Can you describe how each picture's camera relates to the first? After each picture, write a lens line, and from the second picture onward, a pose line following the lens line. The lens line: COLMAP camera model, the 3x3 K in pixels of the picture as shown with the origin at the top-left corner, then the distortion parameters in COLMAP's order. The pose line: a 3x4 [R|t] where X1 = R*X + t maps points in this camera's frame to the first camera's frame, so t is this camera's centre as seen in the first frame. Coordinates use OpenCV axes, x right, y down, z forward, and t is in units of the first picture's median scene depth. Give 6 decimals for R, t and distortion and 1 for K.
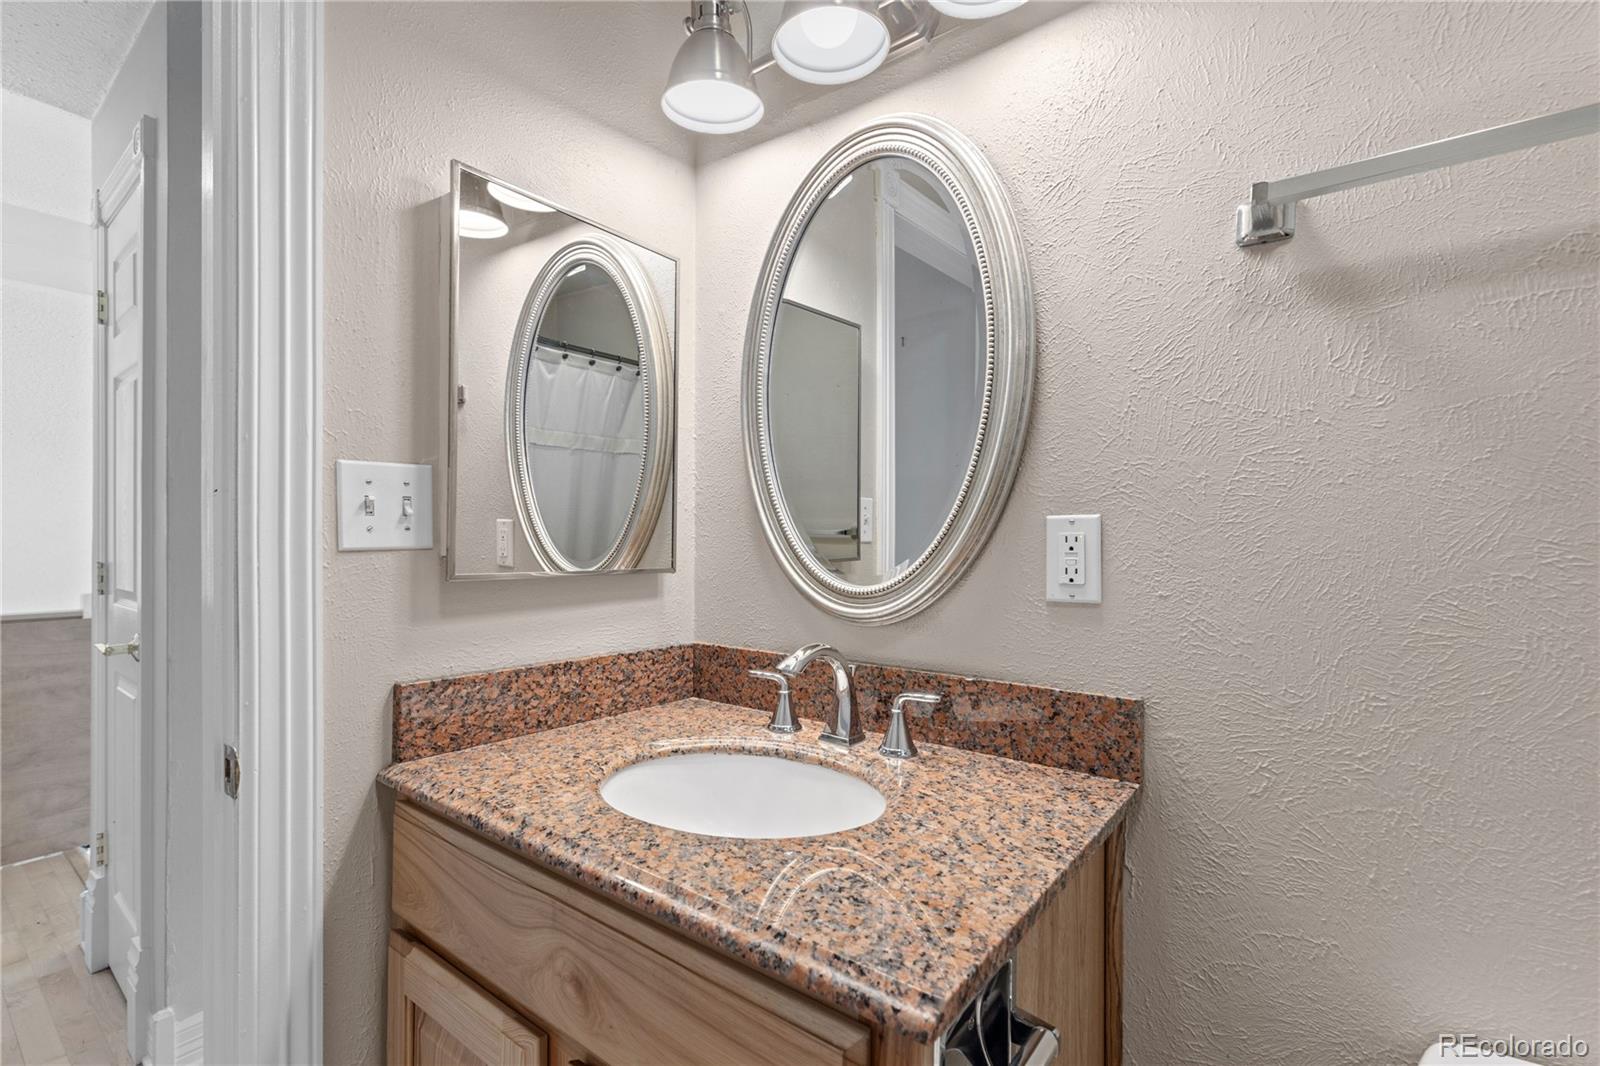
lens RADIAL K [[718.0, 0, 807.6], [0, 718.0, 538.7], [0, 0, 1]] dist [0.001337, -0.000011]
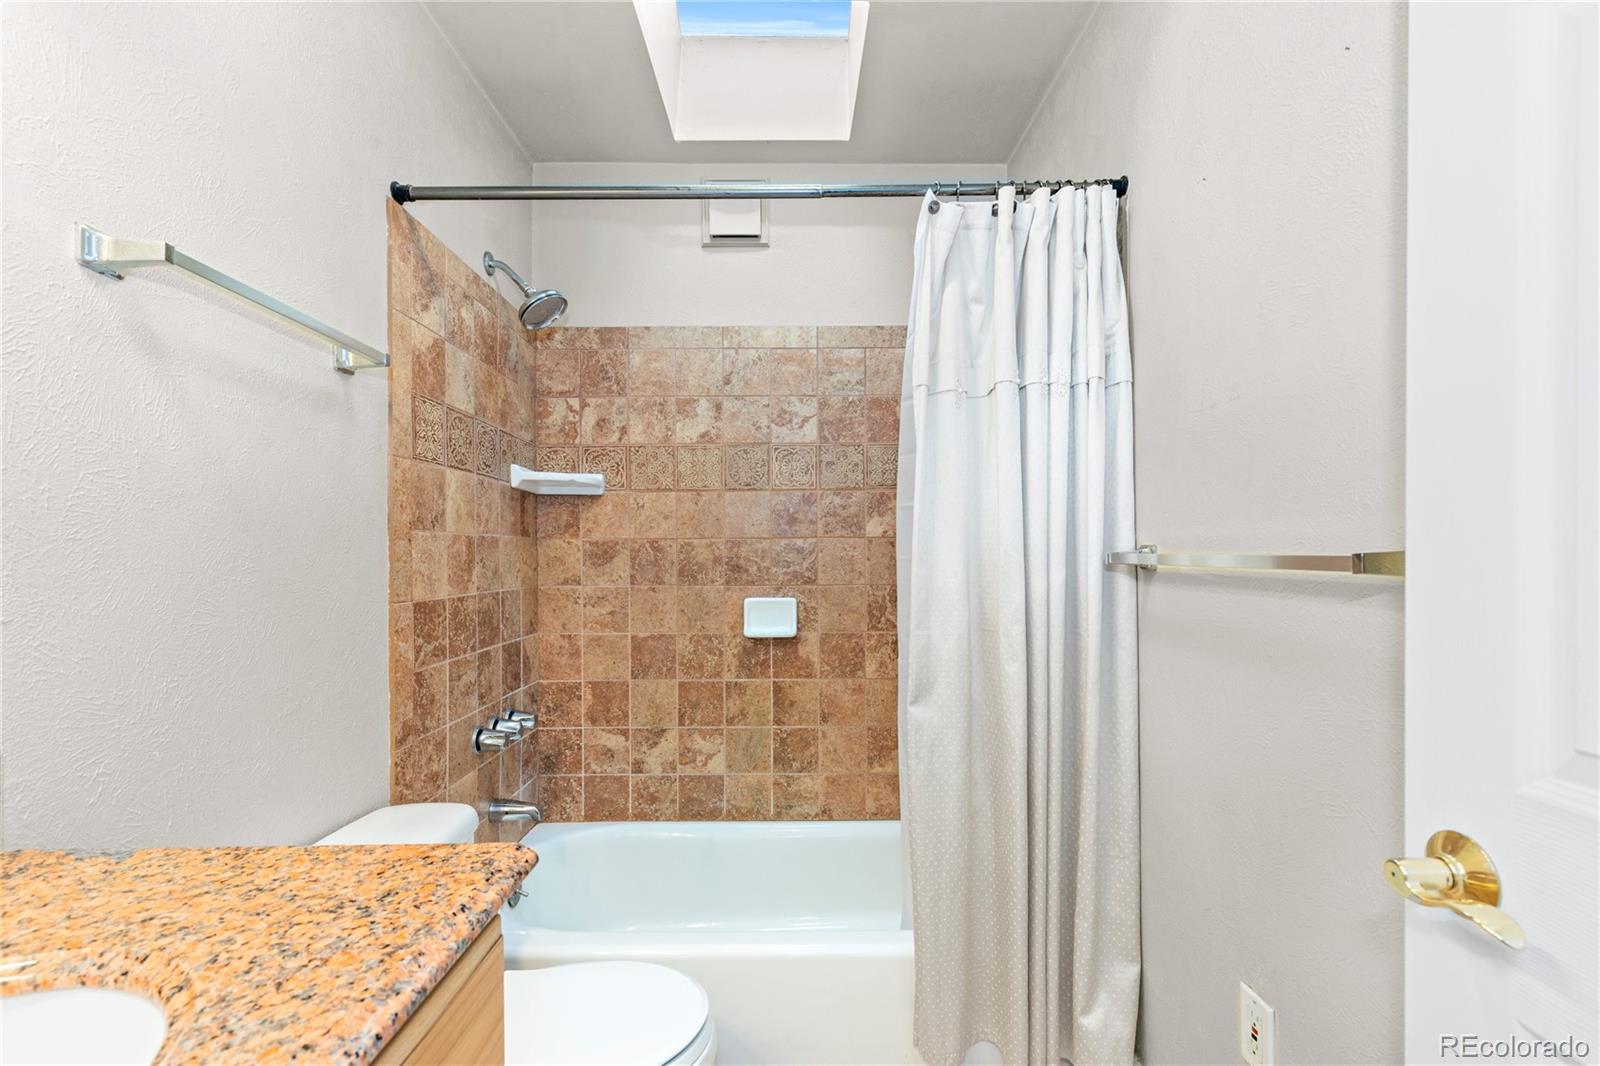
lens RADIAL K [[718.0, 0, 801.1], [0, 718.0, 543.0], [0, 0, 1]] dist [0.001337, -0.000011]
pose [[-0.611929, 0.010462, 0.790844, -0.973181], [-0.001179, 0.999899, -0.014140, -0.004822], [-0.790912, -0.009585, -0.611855, 0.984985]]
